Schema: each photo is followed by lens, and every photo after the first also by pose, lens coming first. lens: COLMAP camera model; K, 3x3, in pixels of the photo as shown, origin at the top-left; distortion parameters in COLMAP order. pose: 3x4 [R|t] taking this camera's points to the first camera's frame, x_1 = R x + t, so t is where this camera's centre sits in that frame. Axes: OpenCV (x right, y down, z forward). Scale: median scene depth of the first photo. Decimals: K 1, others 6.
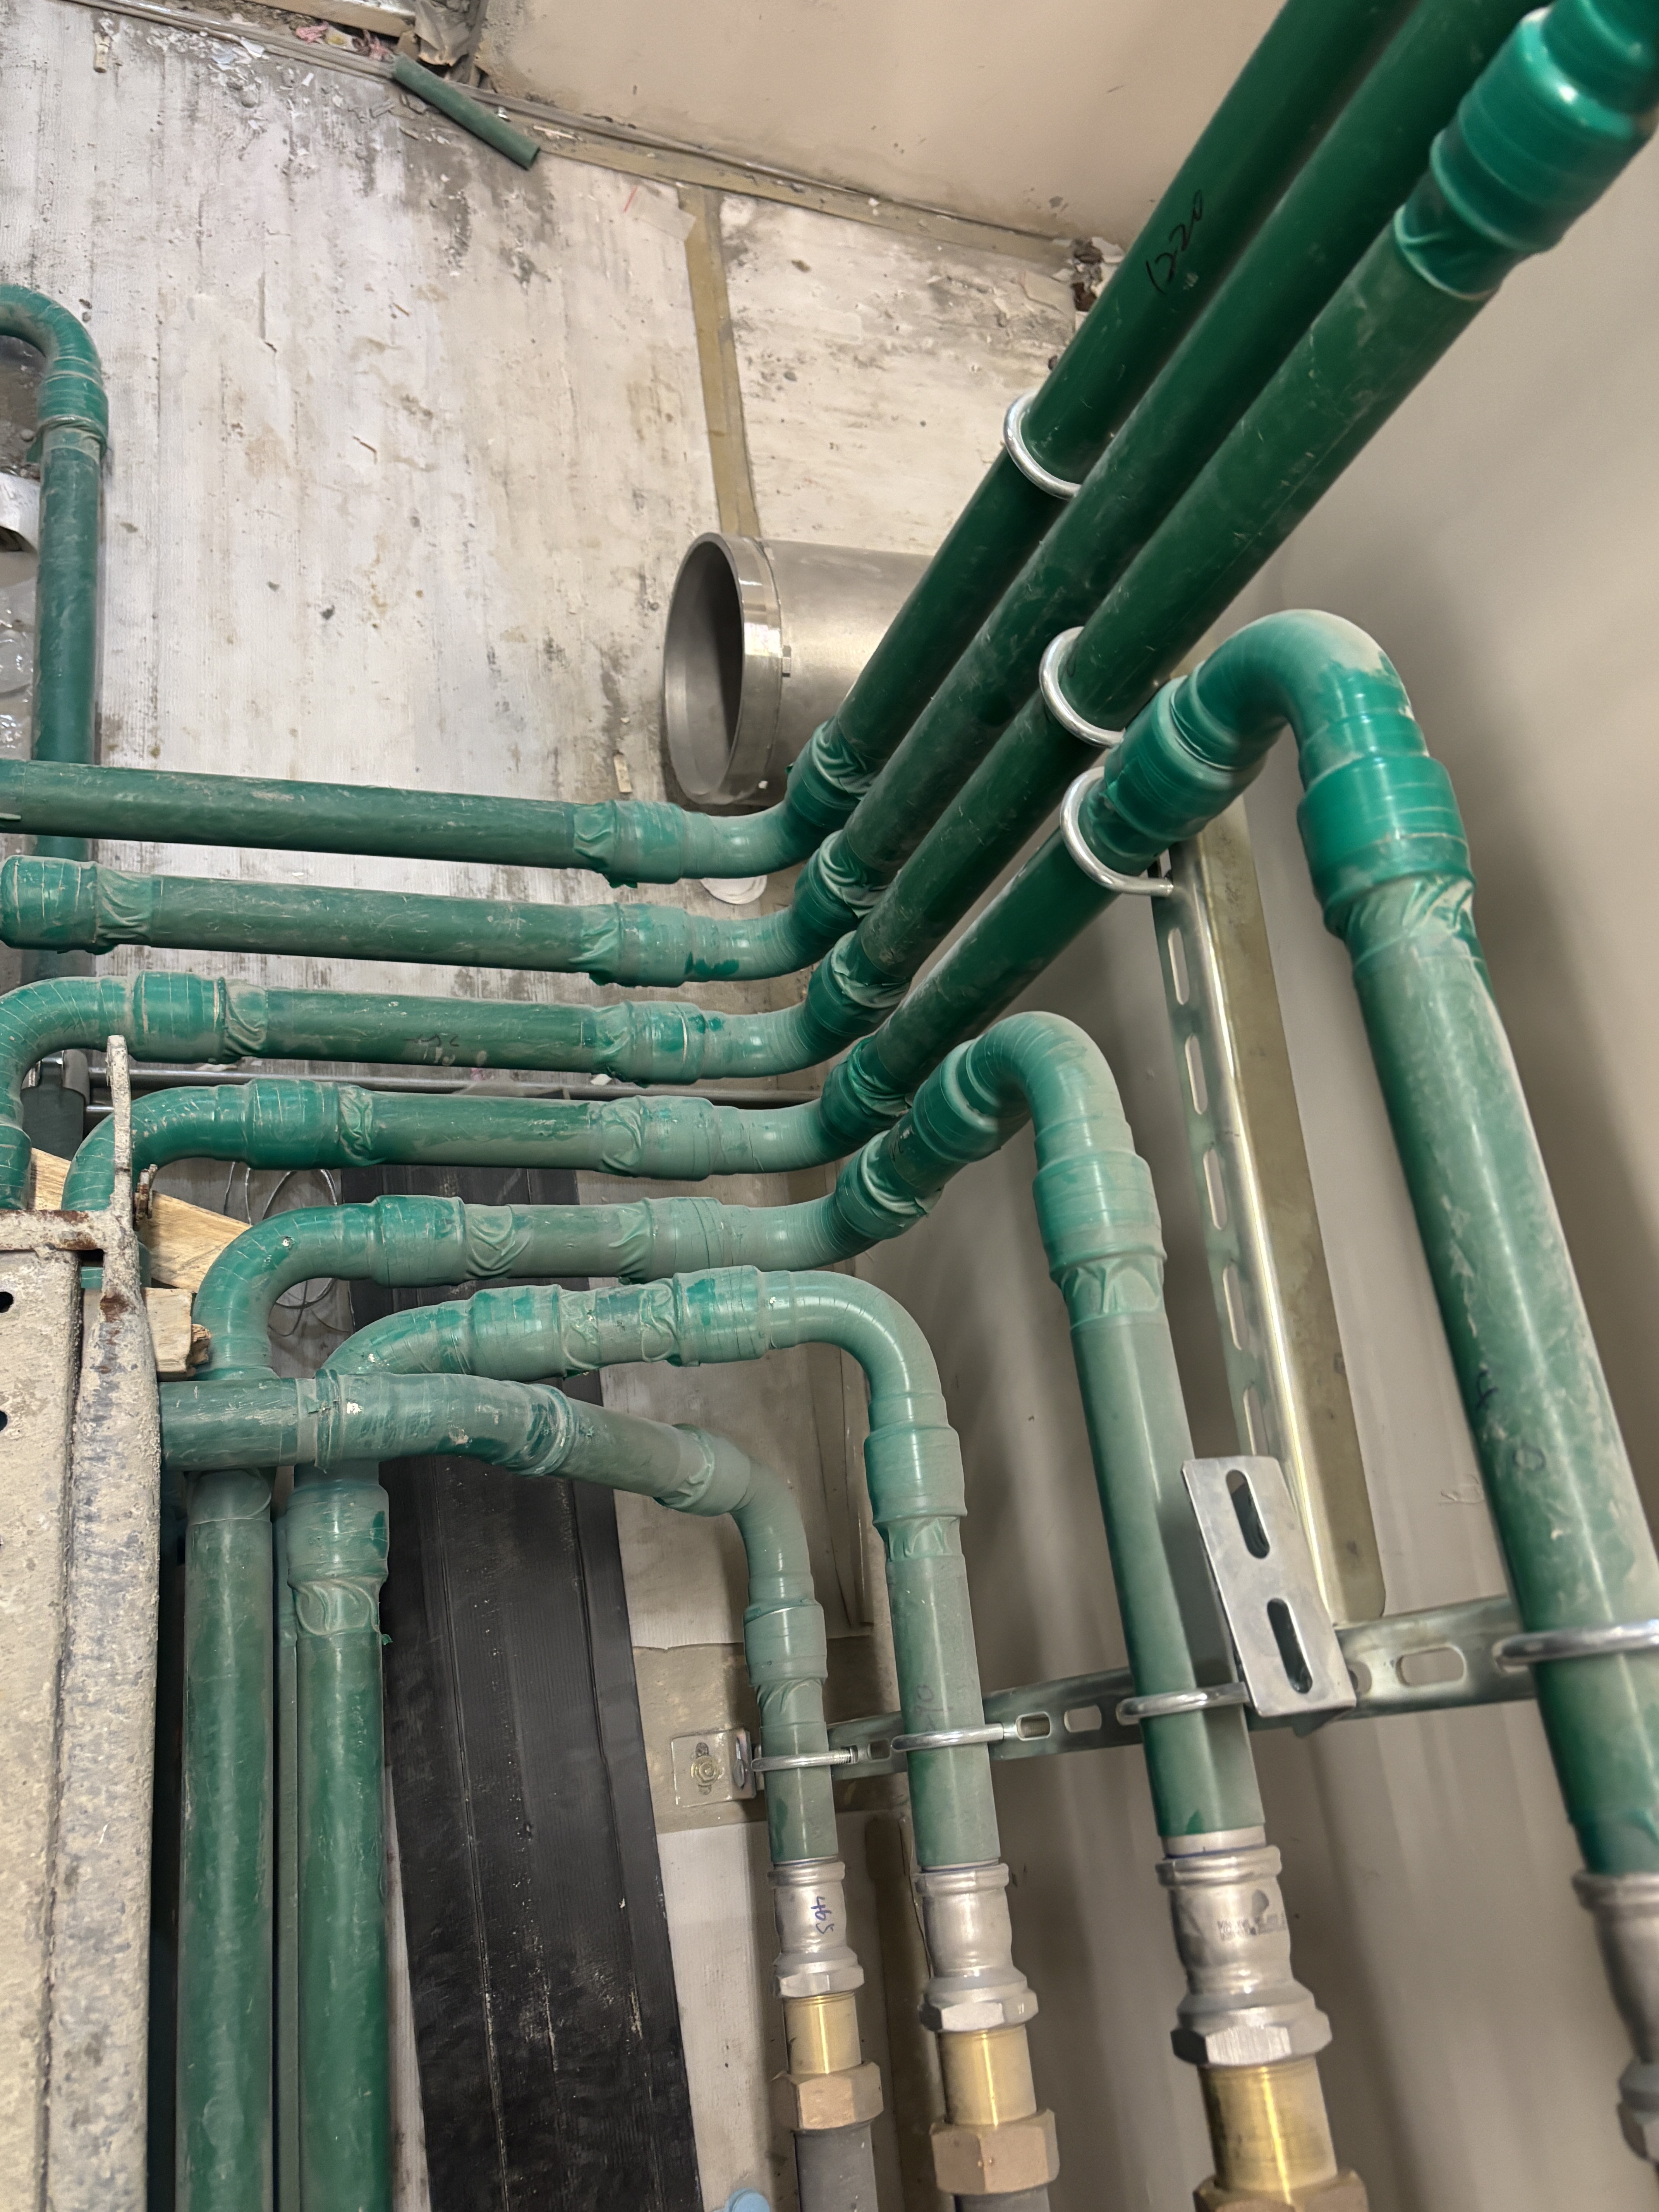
lens RADIAL K [[1778.8, 0, 832.5], [0, 1778.8, 1098.6], [0, 0, 1]] dist [0.063448, -0.059405]
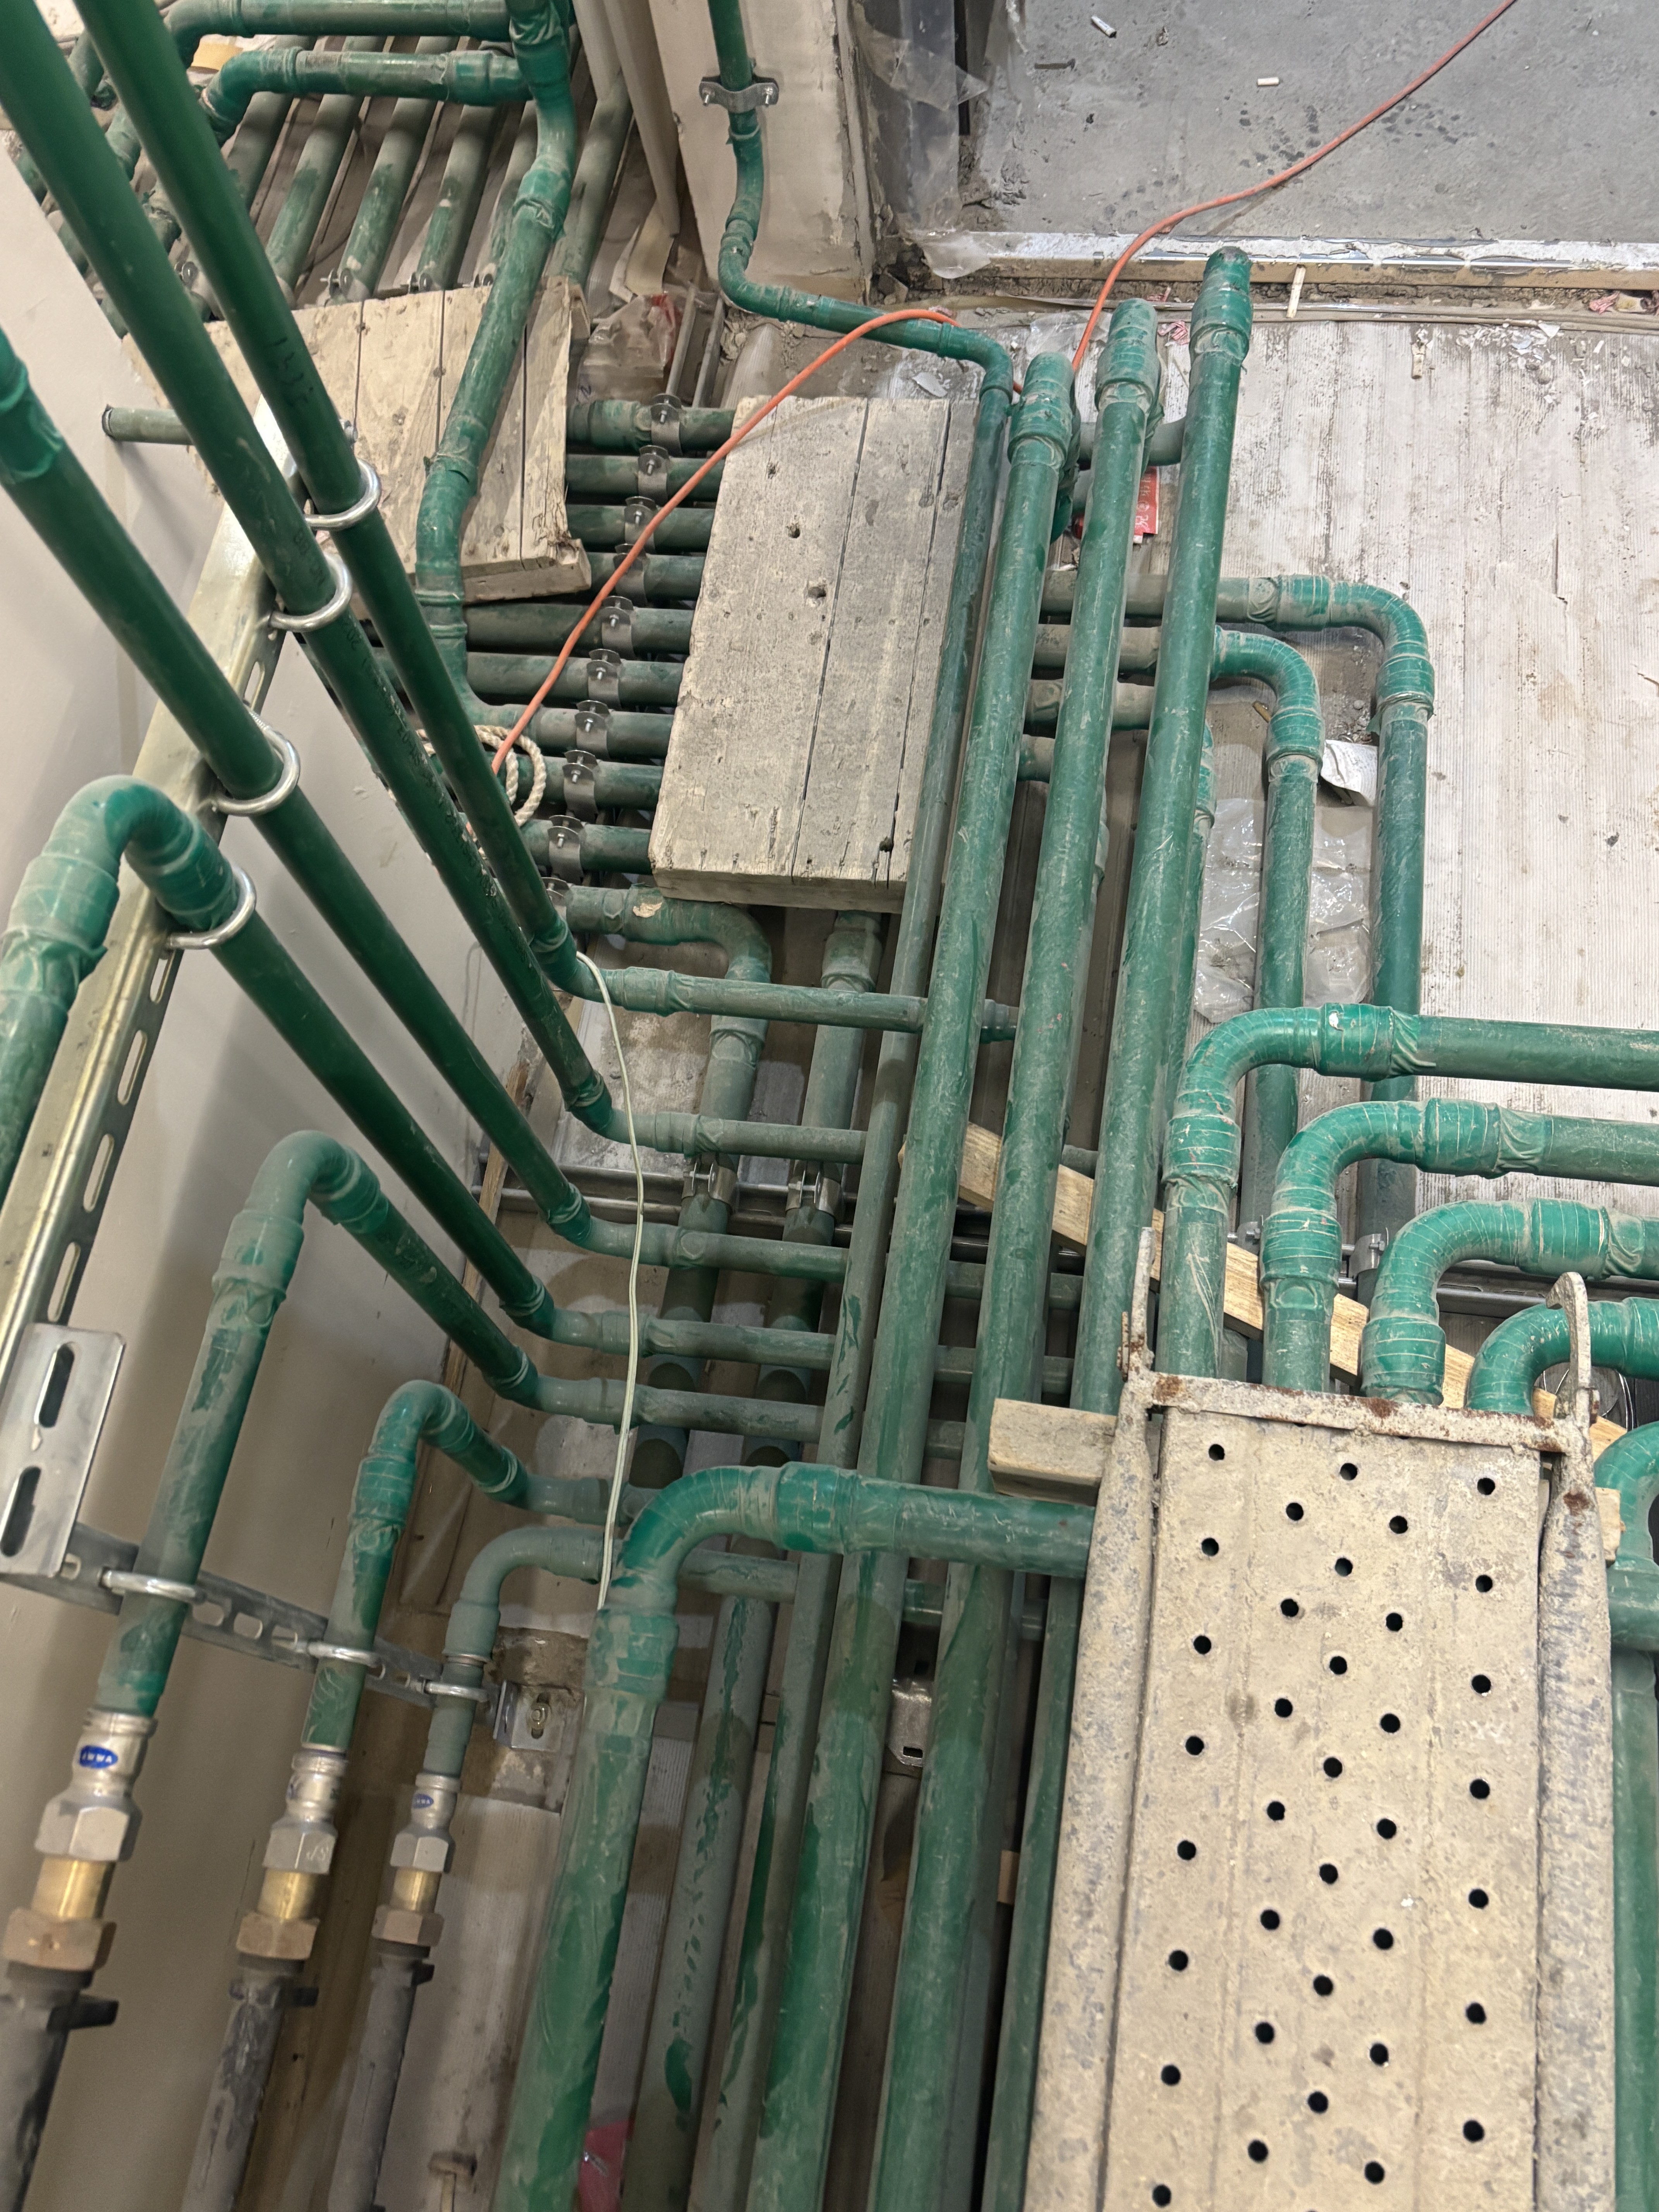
lens RADIAL K [[1778.8, 0, 822.2], [0, 1778.8, 1103.7], [0, 0, 1]] dist [0.063448, -0.059405]
pose [[0.869441, 0.049211, -0.491579, -0.215701], [-0.067657, 0.997512, -0.019803, -0.077946], [0.489382, 0.050476, 0.870608, -0.262134]]
